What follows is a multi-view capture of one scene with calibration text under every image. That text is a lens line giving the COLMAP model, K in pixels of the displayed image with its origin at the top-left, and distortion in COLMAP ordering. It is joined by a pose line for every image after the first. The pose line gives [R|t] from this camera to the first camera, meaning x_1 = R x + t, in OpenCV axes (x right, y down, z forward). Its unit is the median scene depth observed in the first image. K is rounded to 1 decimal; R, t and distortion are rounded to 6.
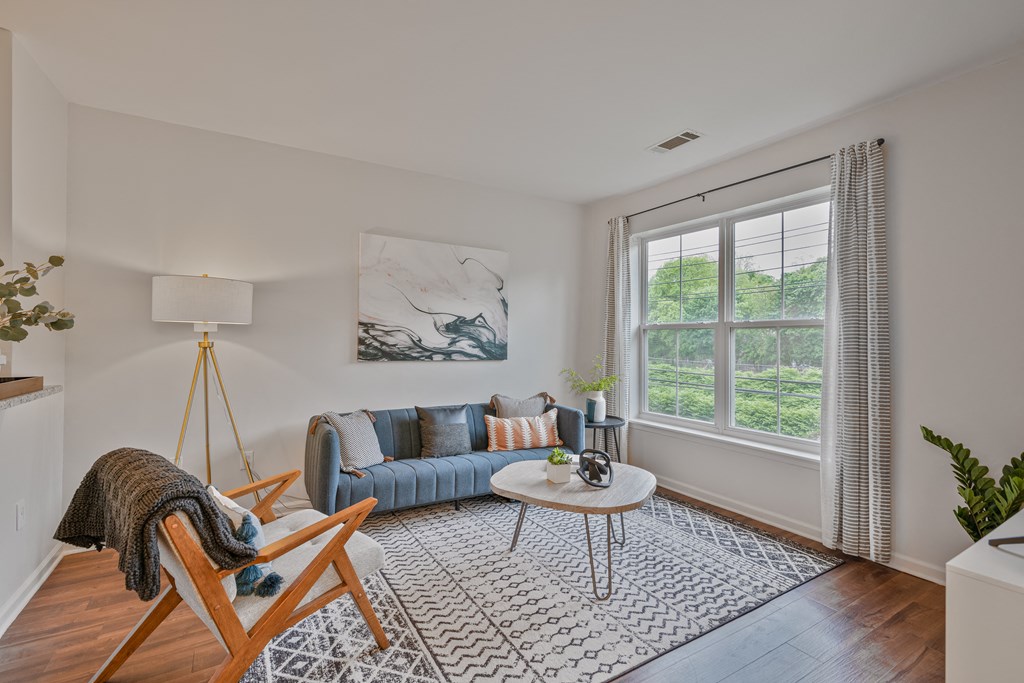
lens RADIAL K [[462.7, 0, 514.7], [0, 462.7, 339.0], [0, 0, 1]] dist [-0.013000, -0.000554]
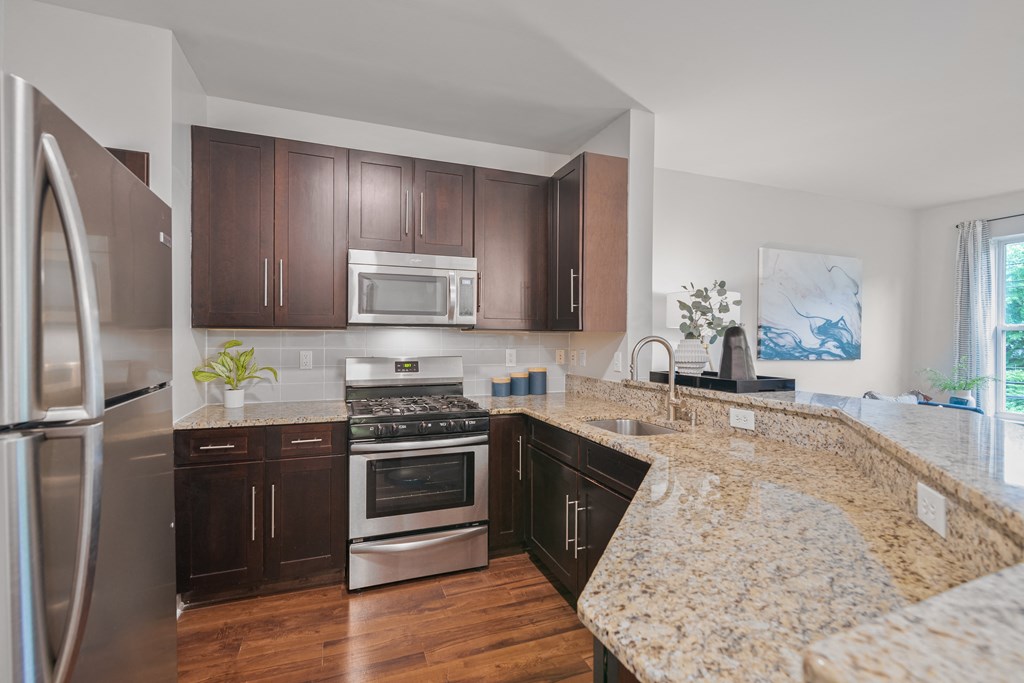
lens RADIAL K [[462.7, 0, 509.1], [0, 462.7, 341.3], [0, 0, 1]] dist [-0.013000, -0.000554]
pose [[0.980439, 0.002029, -0.196813, -0.647398], [0.000407, 0.999924, 0.012336, -0.011145], [0.196823, -0.012175, 0.980364, -0.216501]]
